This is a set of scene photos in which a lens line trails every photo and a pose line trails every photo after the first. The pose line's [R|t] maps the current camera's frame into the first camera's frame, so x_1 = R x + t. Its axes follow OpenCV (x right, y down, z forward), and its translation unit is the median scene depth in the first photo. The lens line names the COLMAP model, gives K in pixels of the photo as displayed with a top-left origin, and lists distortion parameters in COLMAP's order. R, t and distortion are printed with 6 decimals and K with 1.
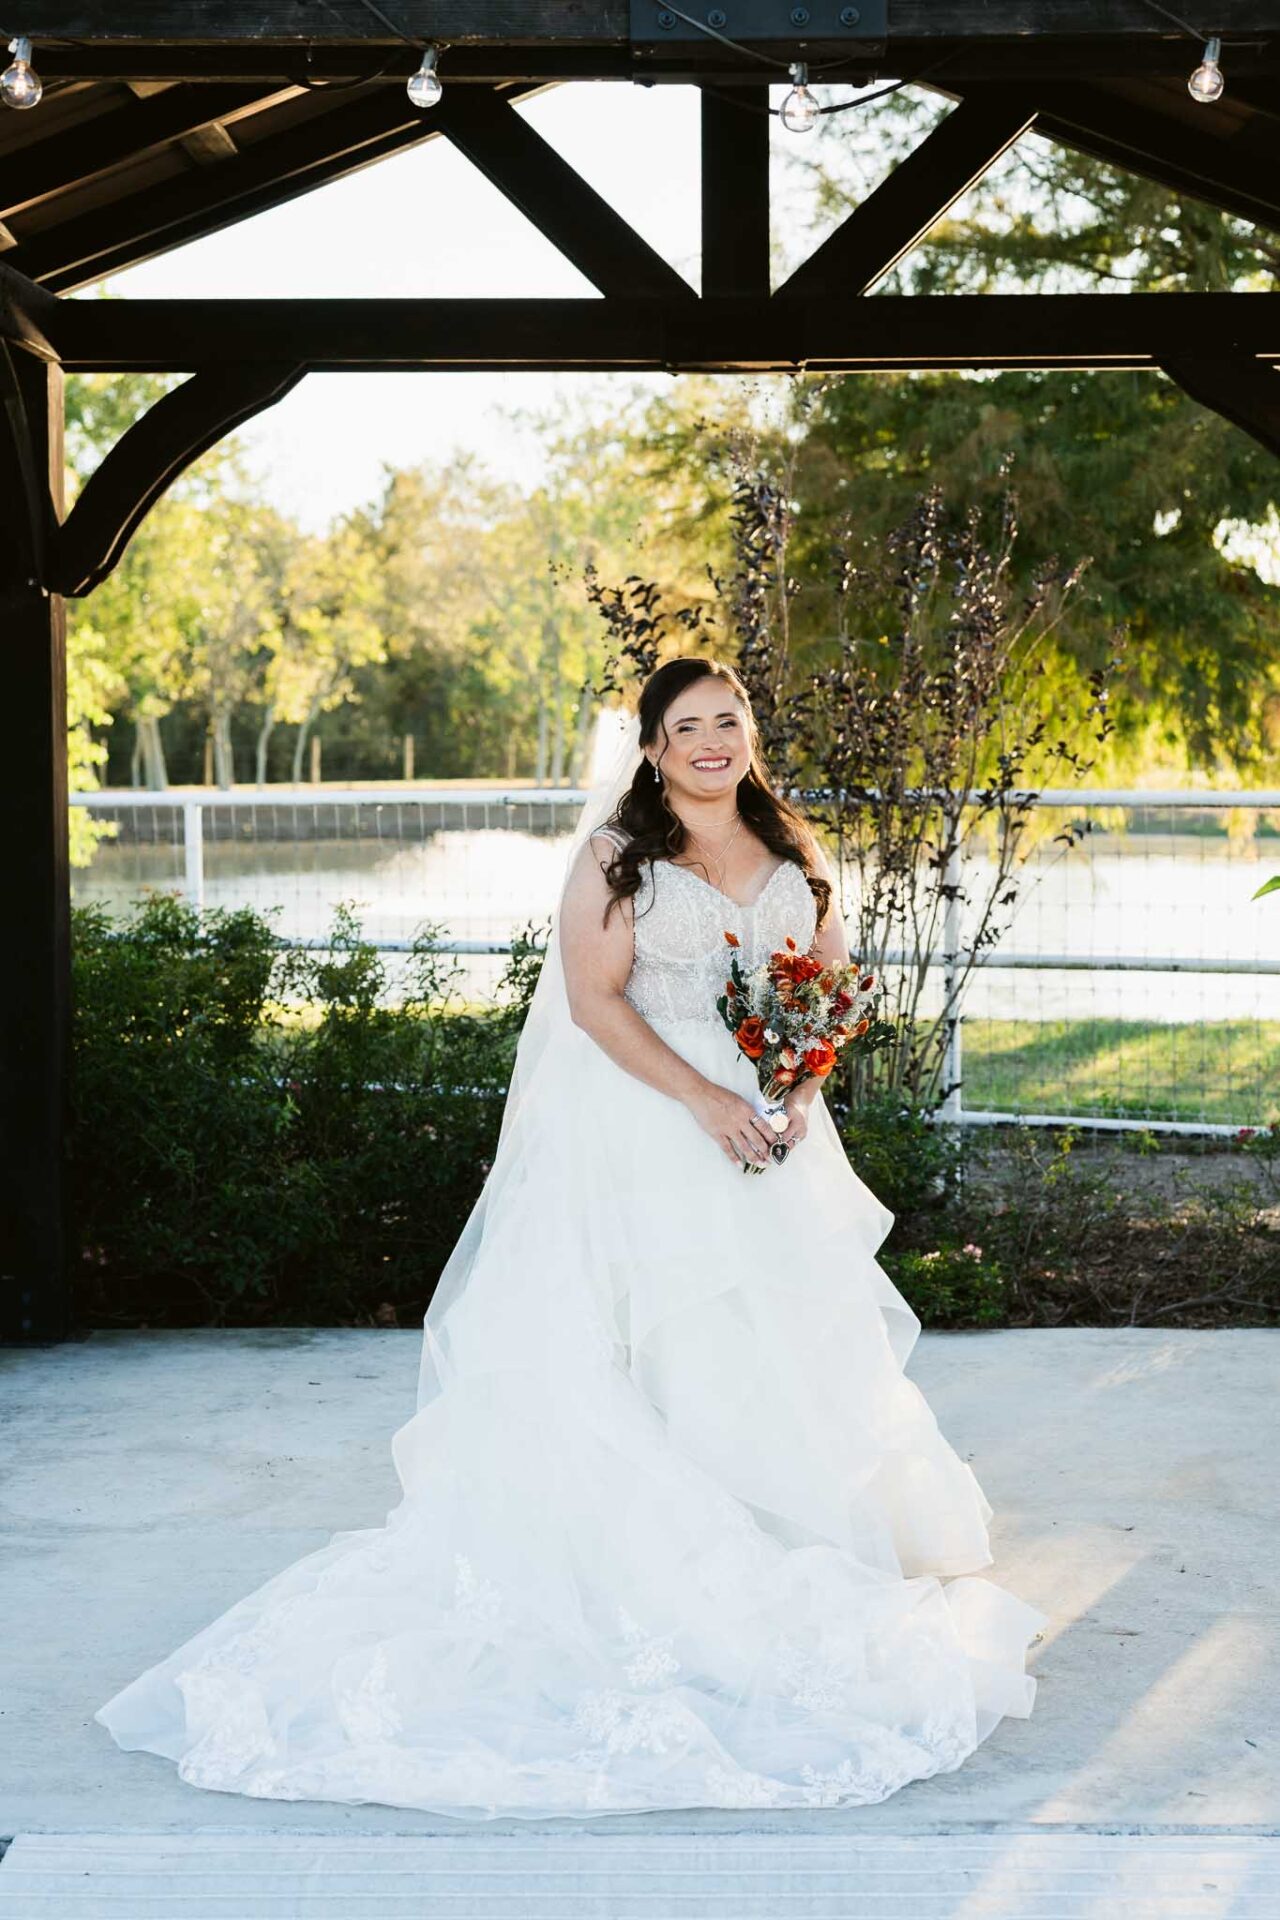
lens RADIAL K [[1907.1, 0, 640.0], [0, 1907.1, 960.0], [0, 0, 1]] dist [-0.004962, 0.002347]
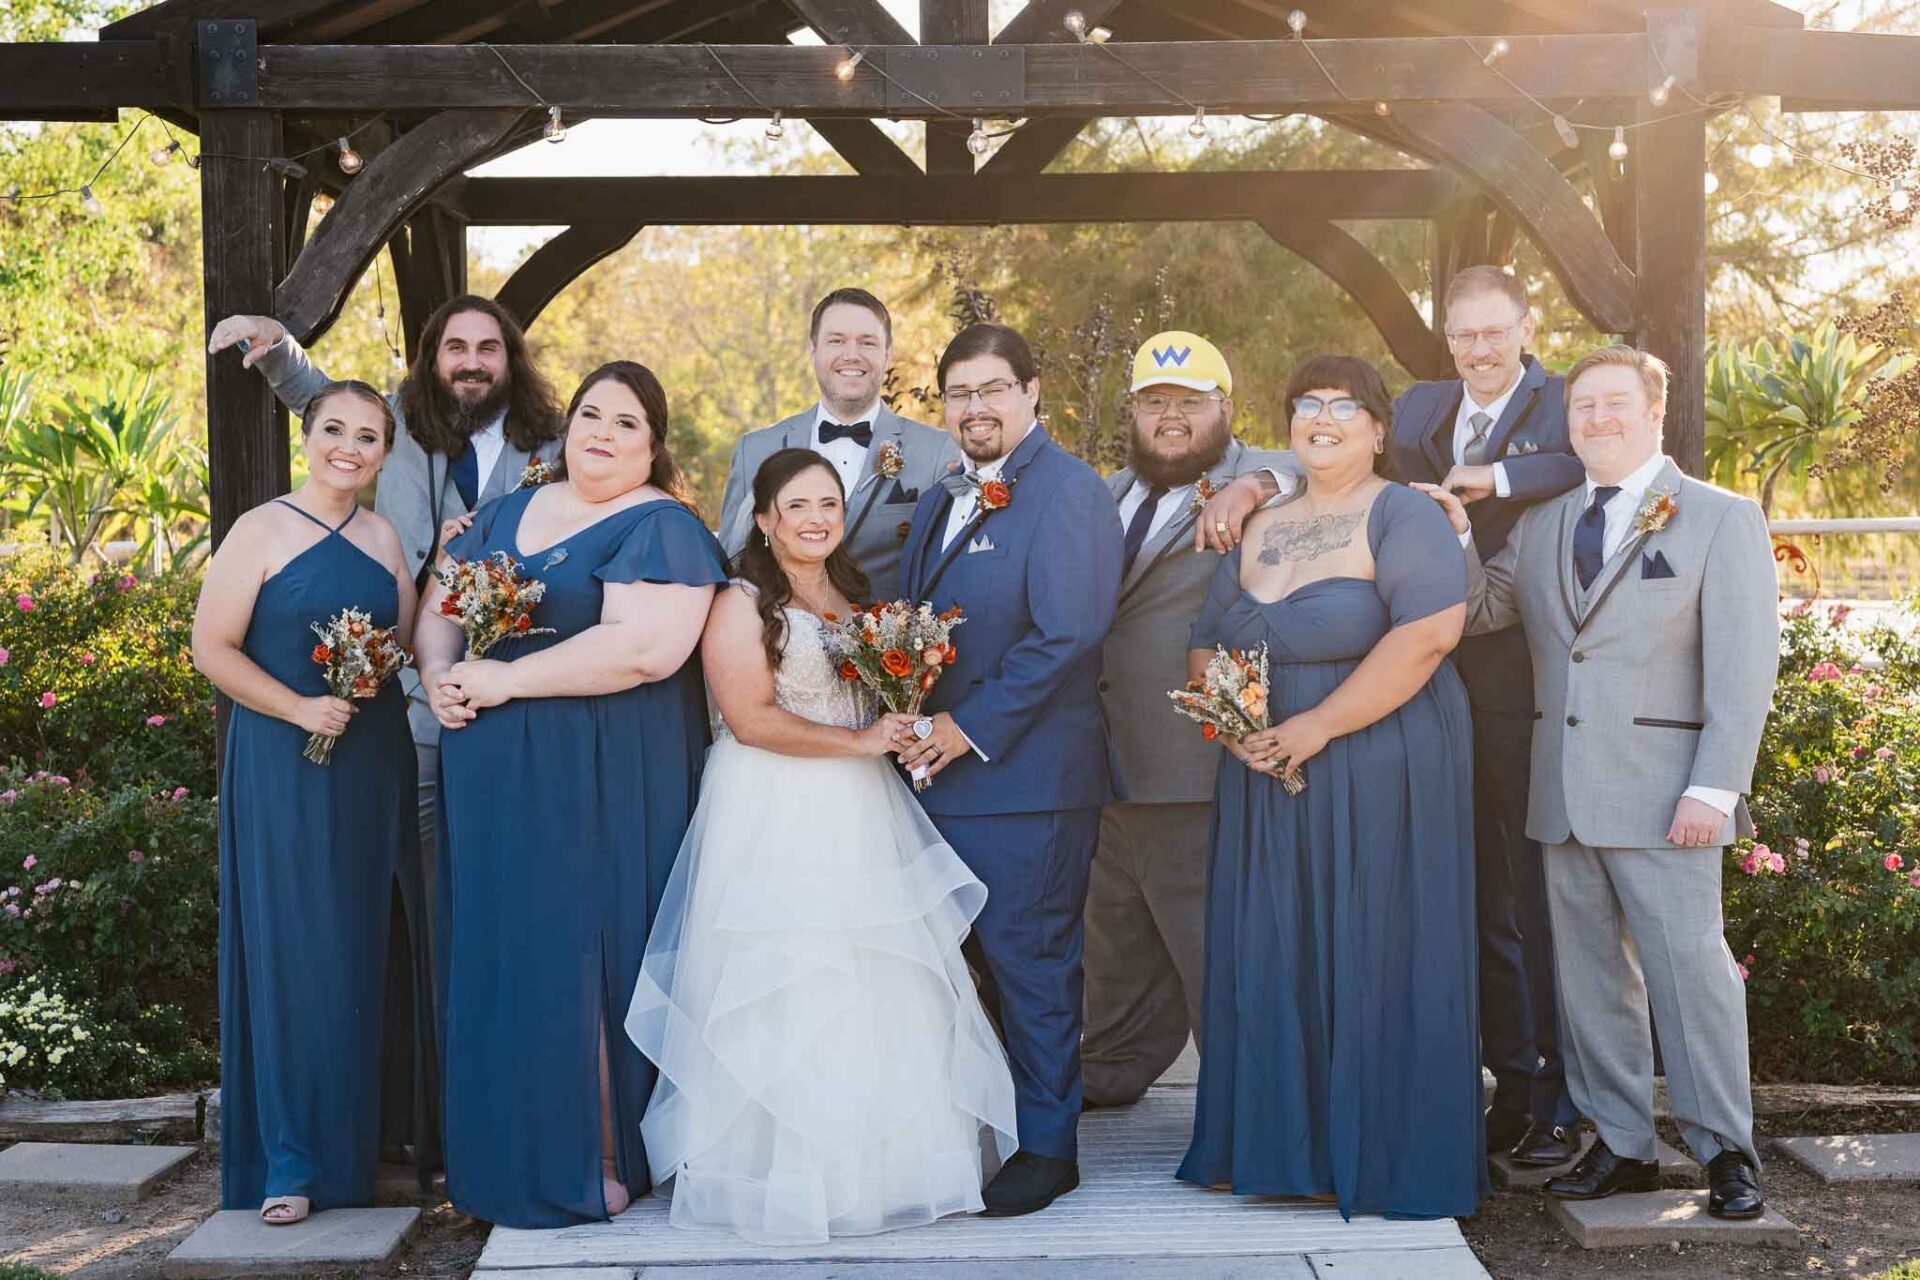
lens RADIAL K [[2769.8, 0, 960.0], [0, 2769.8, 640.0], [0, 0, 1]] dist [-0.013804, -0.022526]
pose [[0.999109, -0.008888, 0.041265, -0.018876], [0.011520, 0.997883, -0.064009, 0.077034], [-0.040609, 0.064427, 0.997096, -0.620546]]
